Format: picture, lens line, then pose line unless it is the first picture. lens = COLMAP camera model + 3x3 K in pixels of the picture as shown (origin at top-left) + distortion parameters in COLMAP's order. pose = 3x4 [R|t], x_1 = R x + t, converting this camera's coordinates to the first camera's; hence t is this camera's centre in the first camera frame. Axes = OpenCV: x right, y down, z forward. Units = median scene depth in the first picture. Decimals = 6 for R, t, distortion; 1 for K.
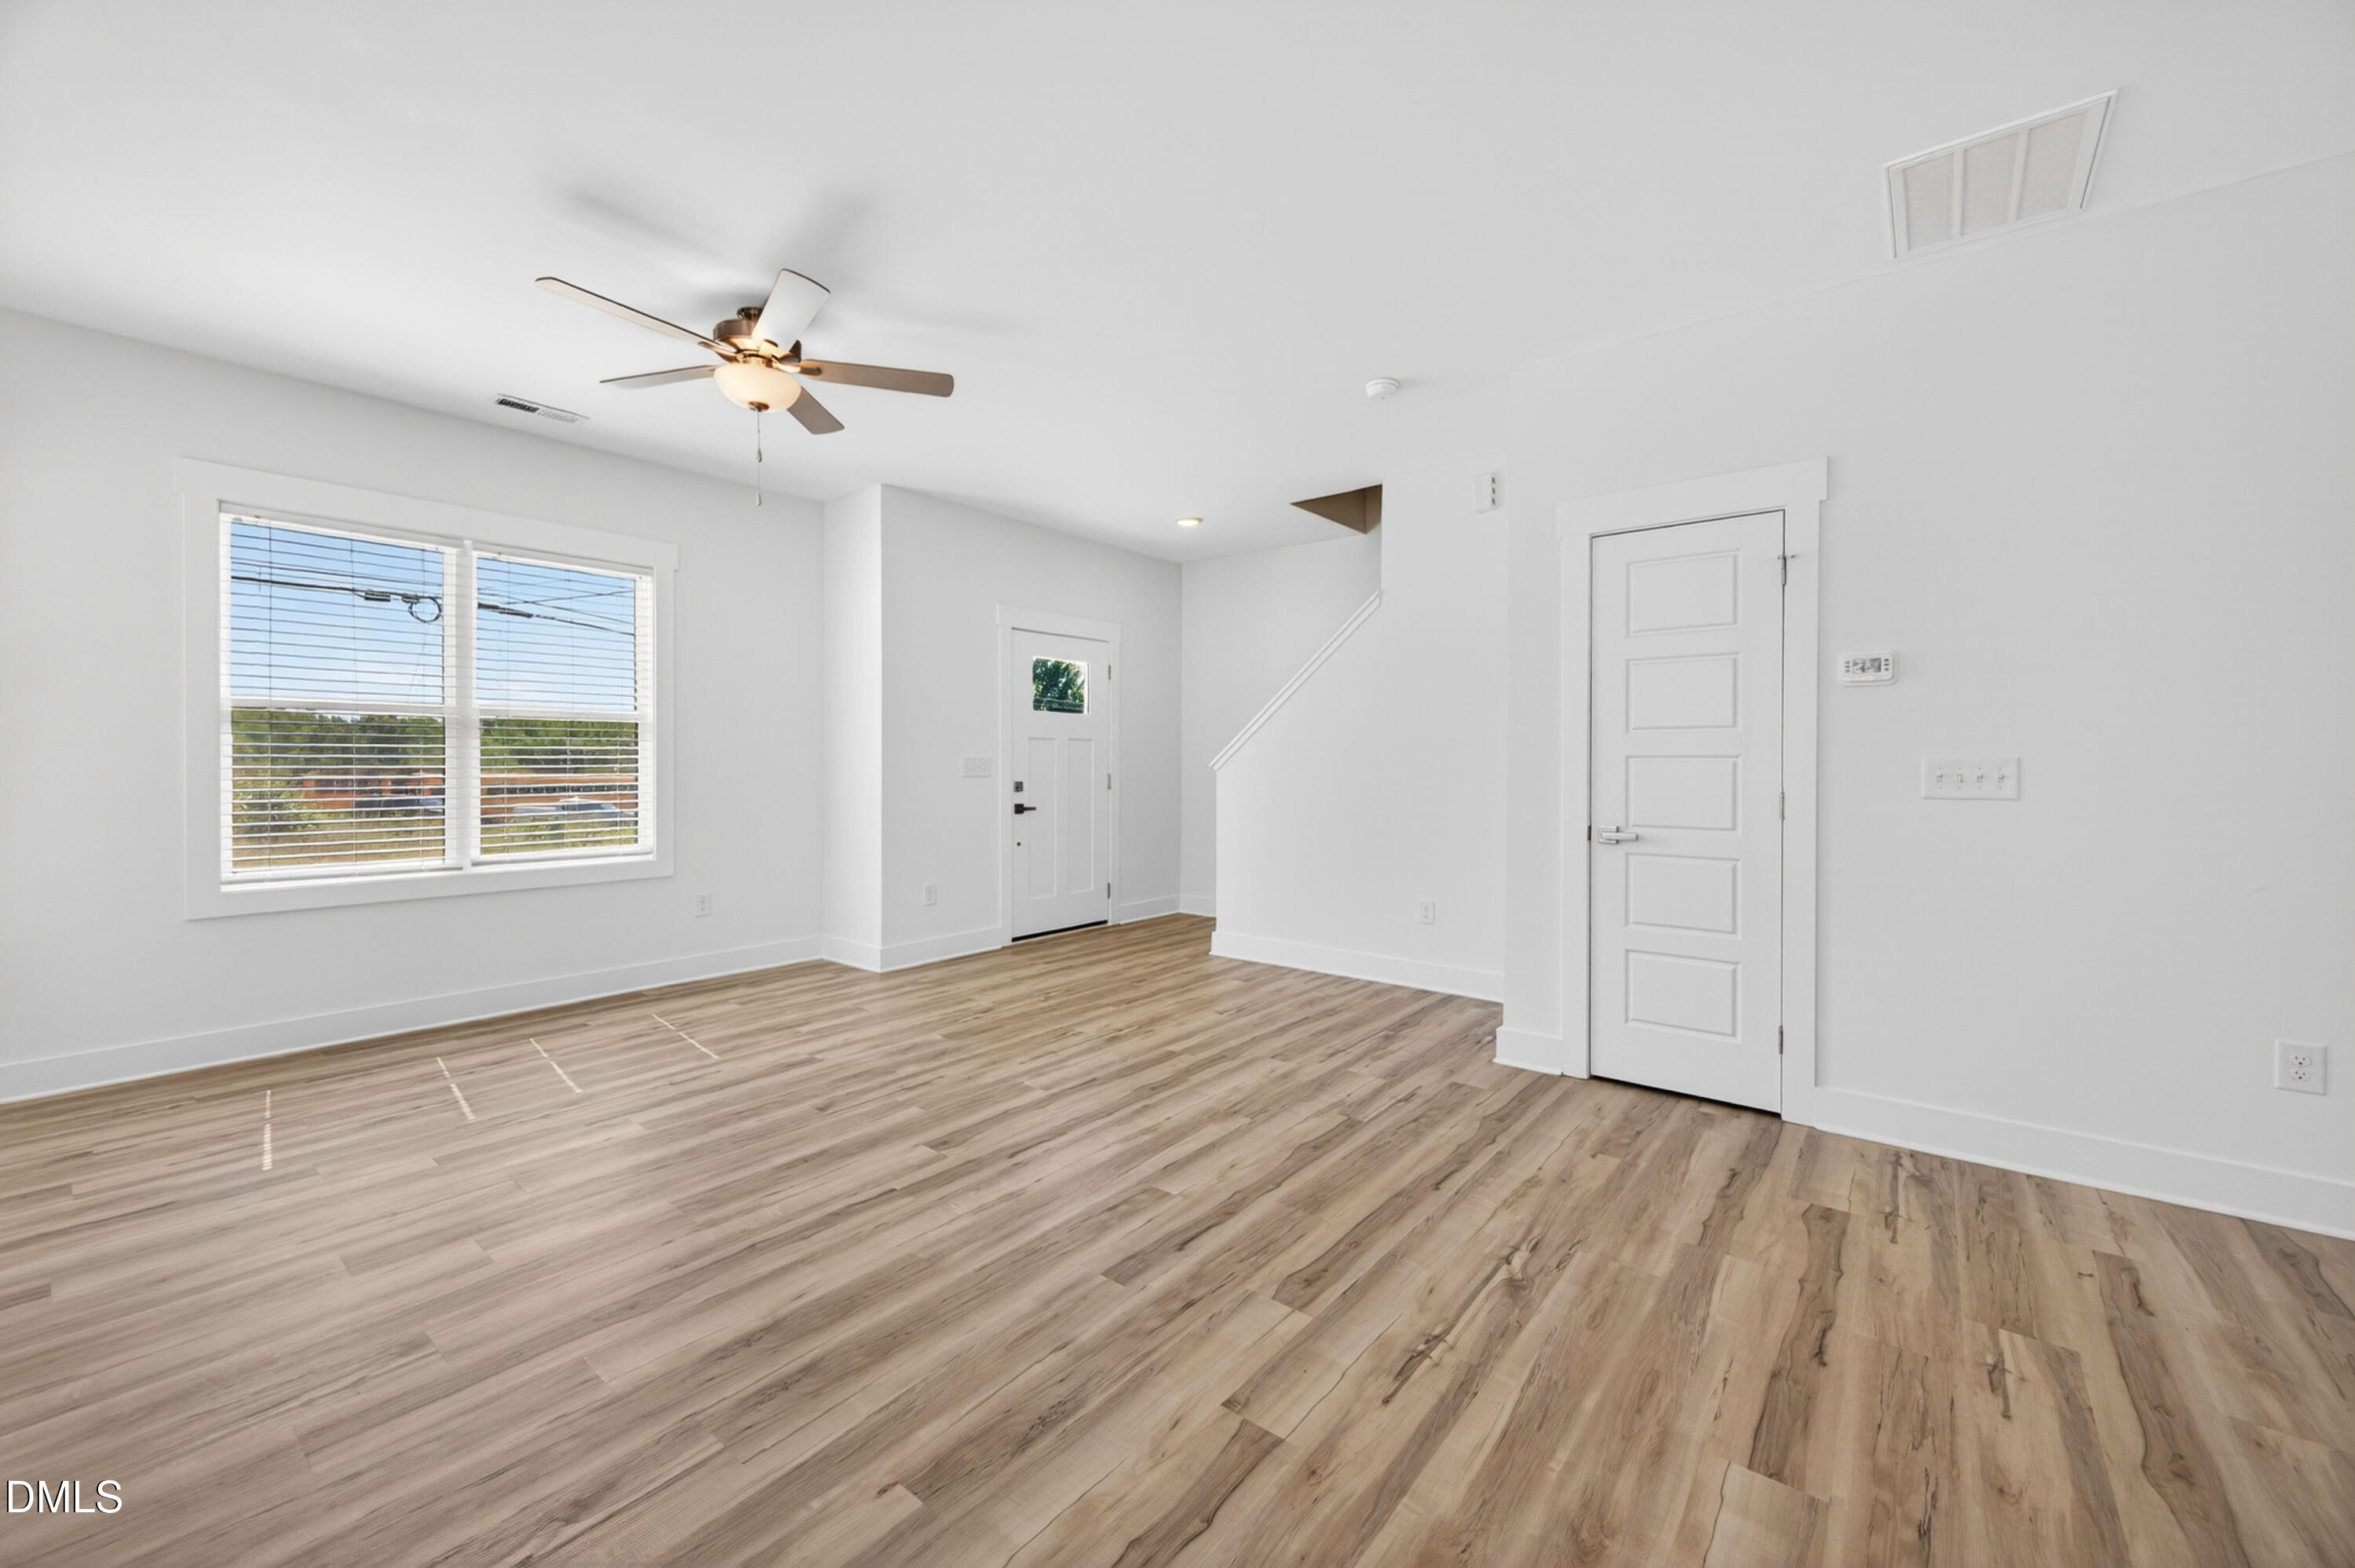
lens RADIAL K [[930.1, 0, 1178.4], [0, 930.1, 766.4], [0, 0, 1]] dist [0.008335, -0.001751]
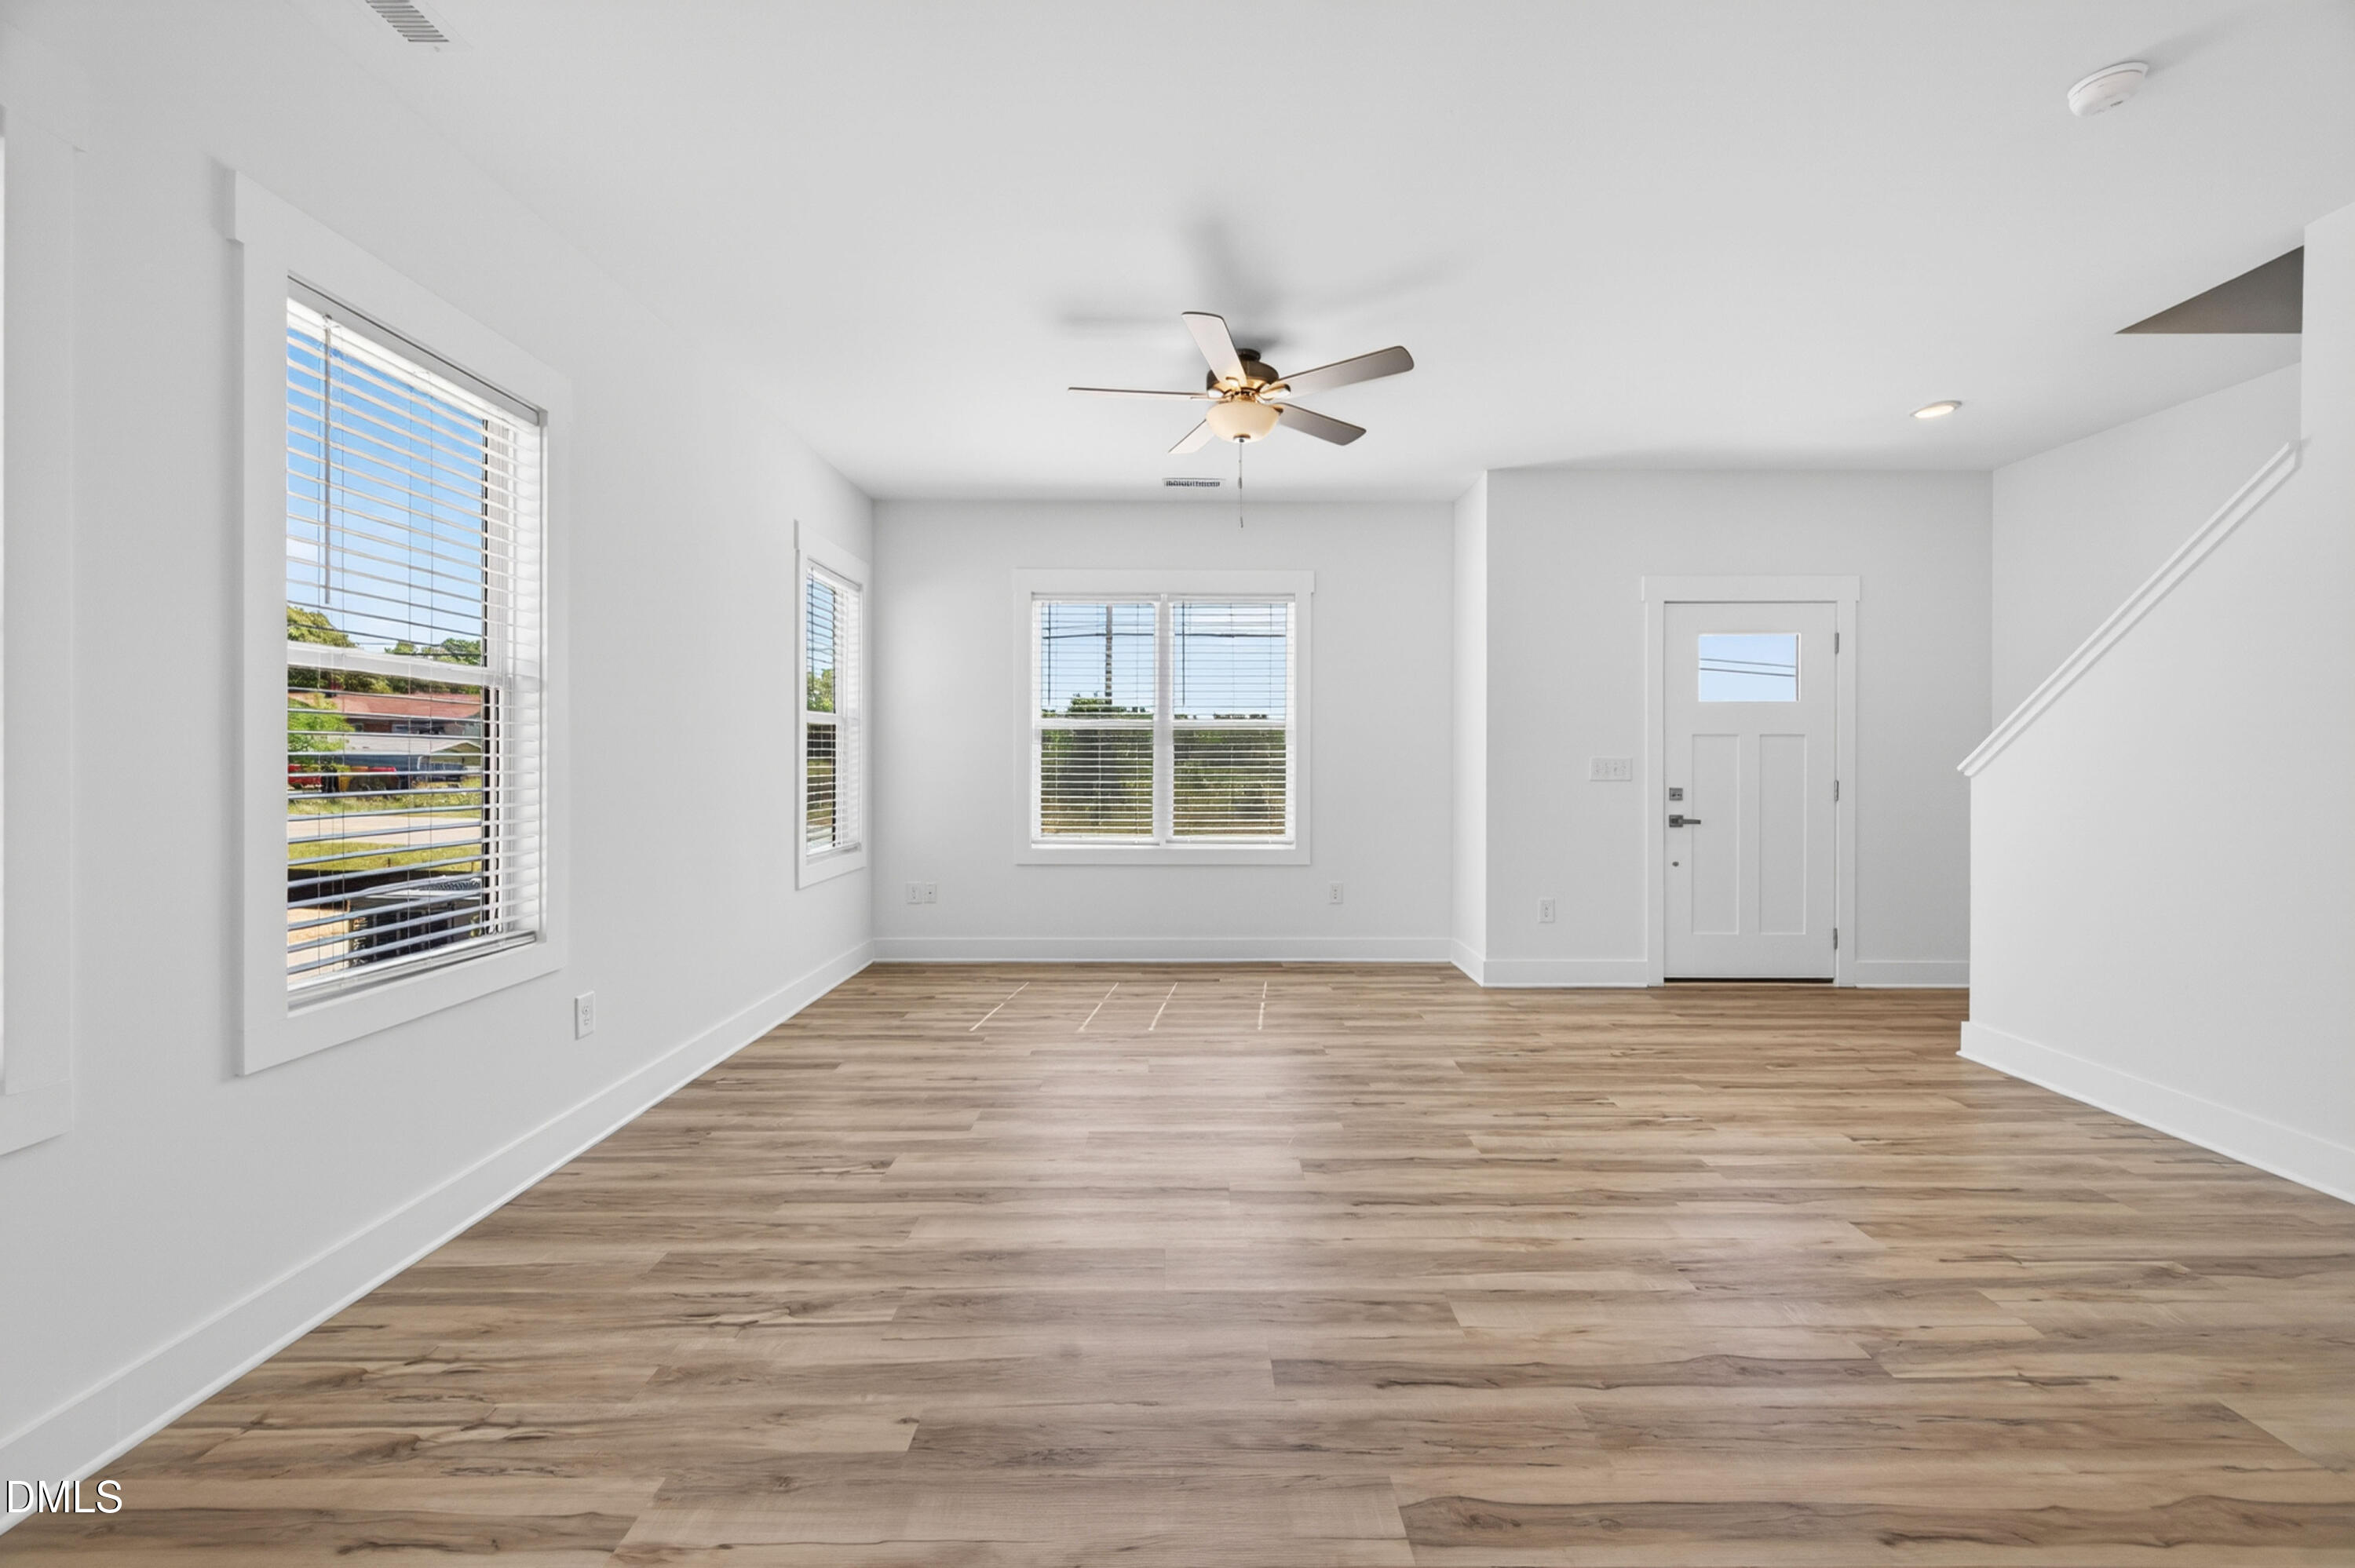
lens RADIAL K [[930.1, 0, 1178.4], [0, 930.1, 766.4], [0, 0, 1]] dist [0.008335, -0.001751]
pose [[0.629034, 0.003038, -0.777372, 0.342011], [-0.004400, 0.999990, 0.000348, -0.002153], [0.777366, 0.003202, 0.629041, 0.251739]]
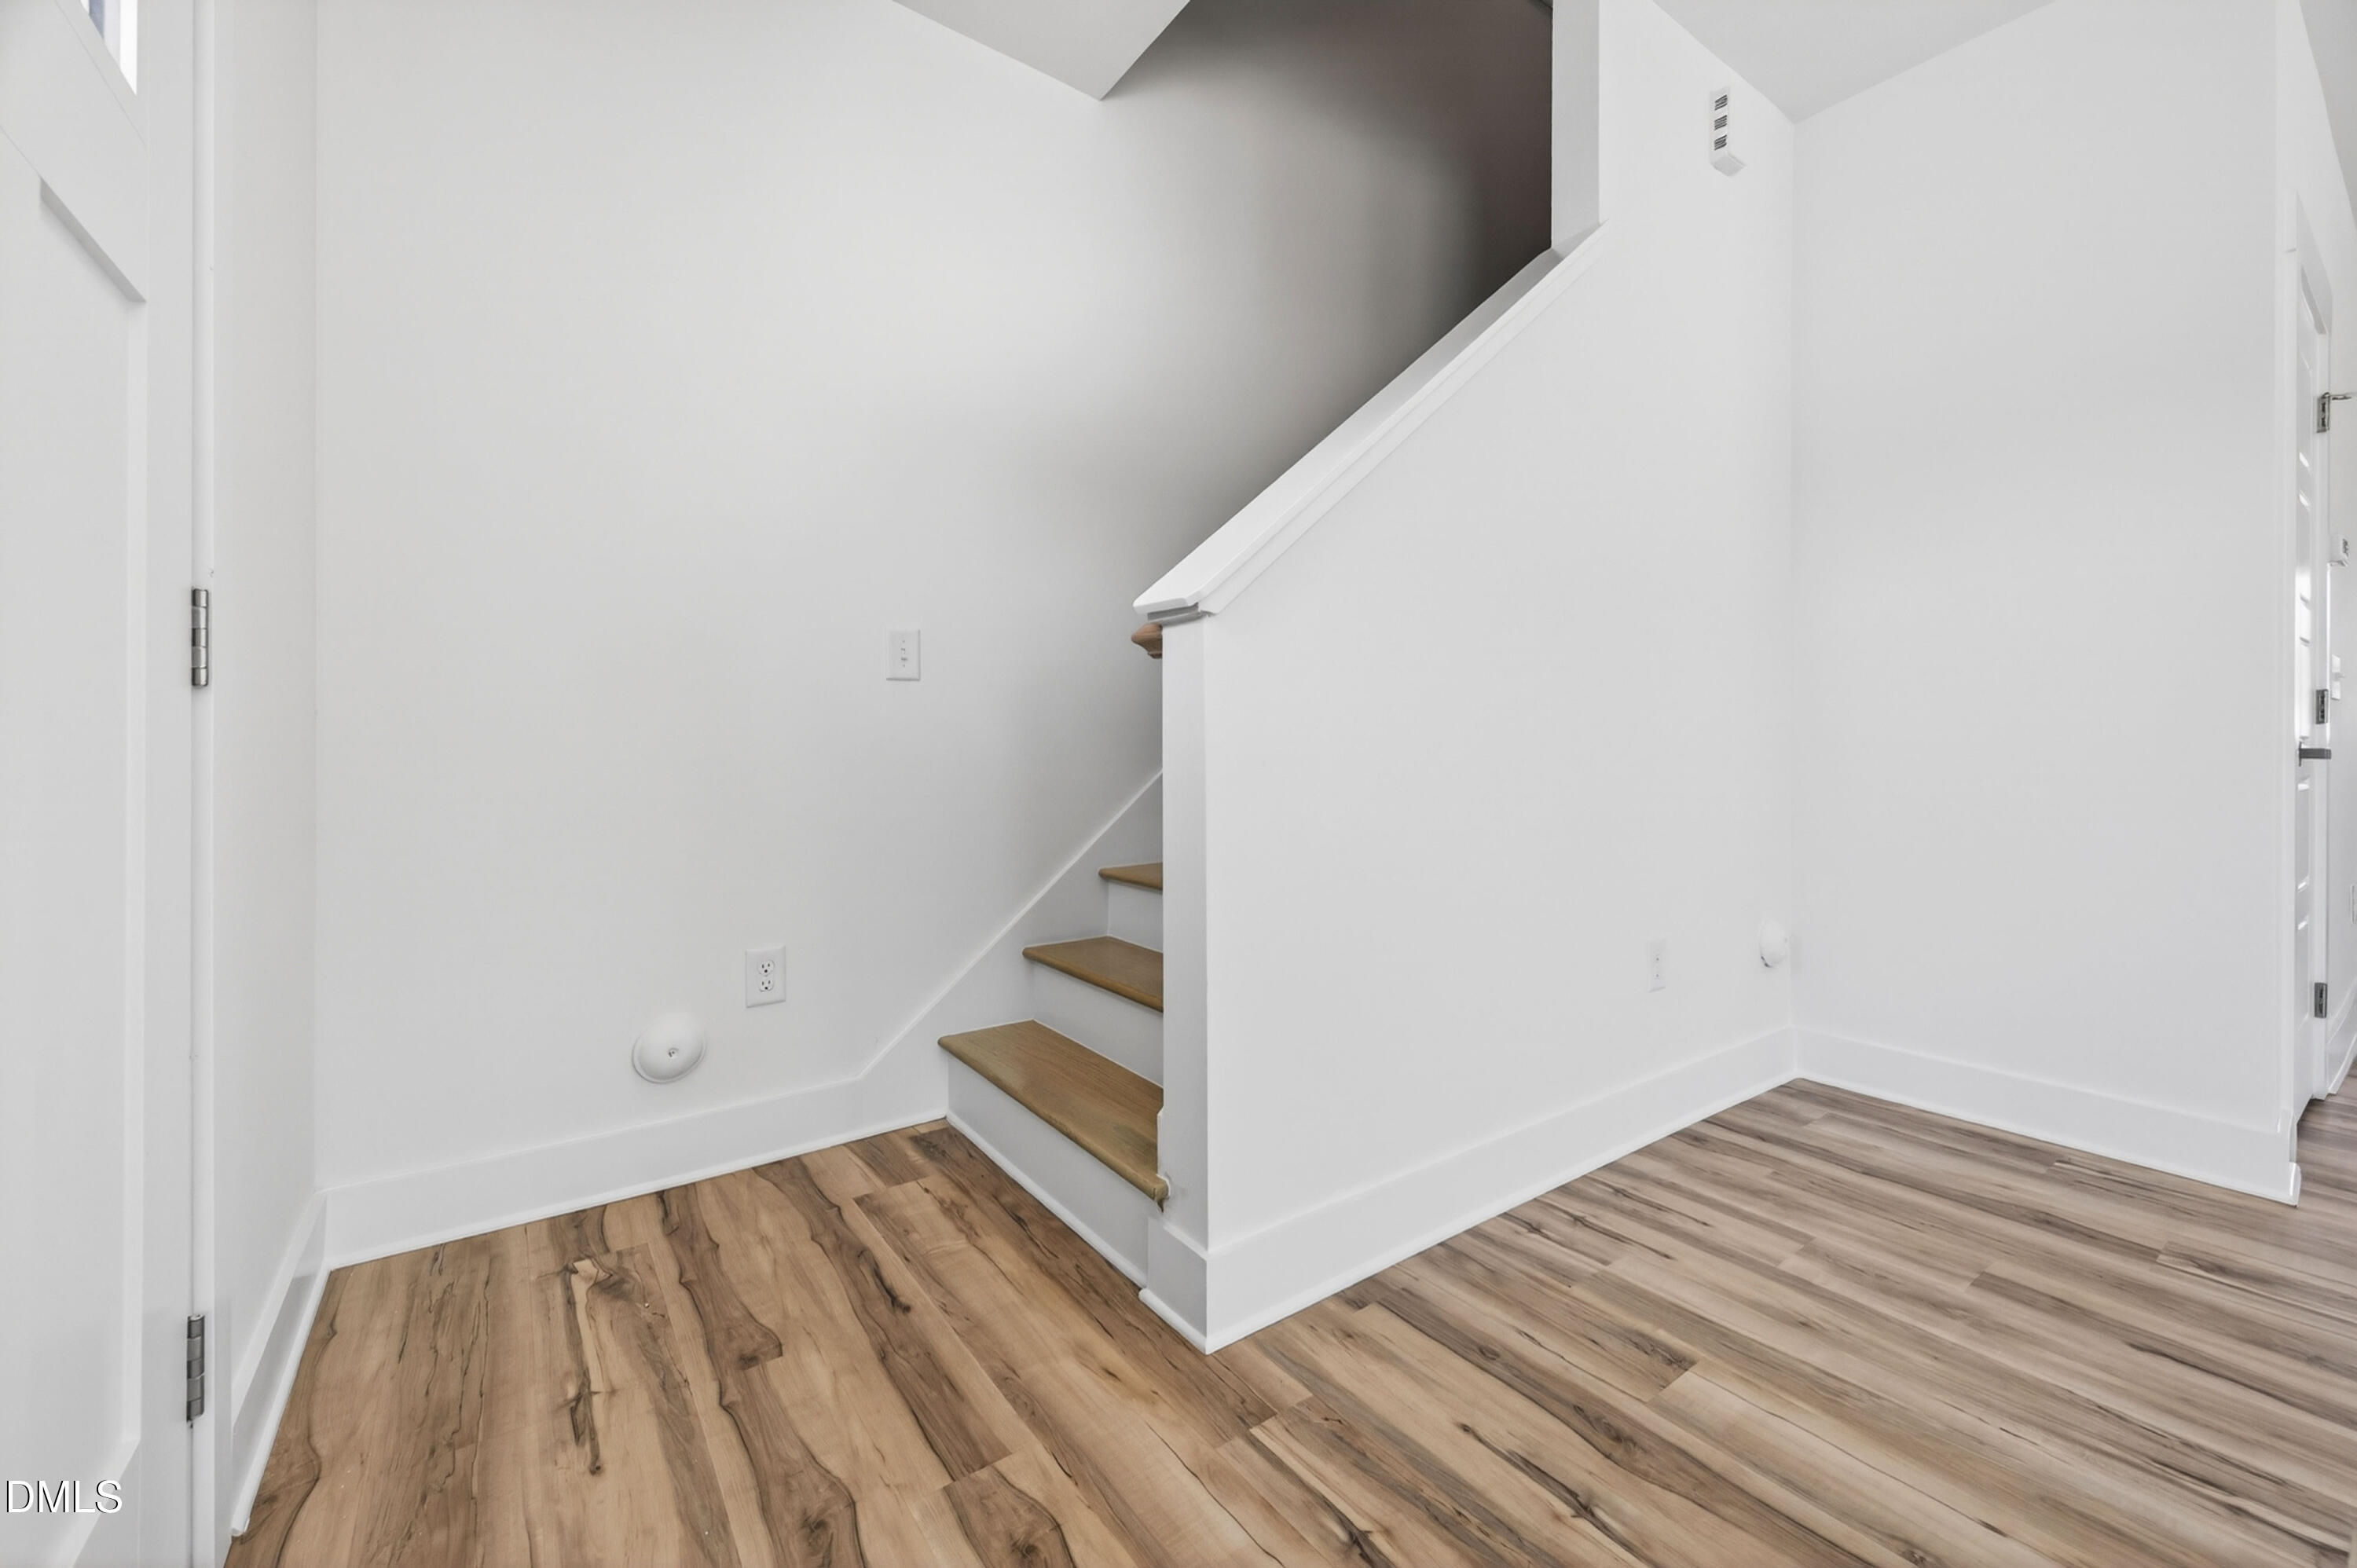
lens RADIAL K [[931.0, 0, 1179.4], [0, 931.0, 766.4], [0, 0, 1]] dist [0.008335, -0.001751]
pose [[0.257369, -0.012453, 0.966233, -0.353802], [0.002049, 0.999922, 0.012341, 0.072415], [-0.966311, -0.001197, 0.257374, 1.603030]]
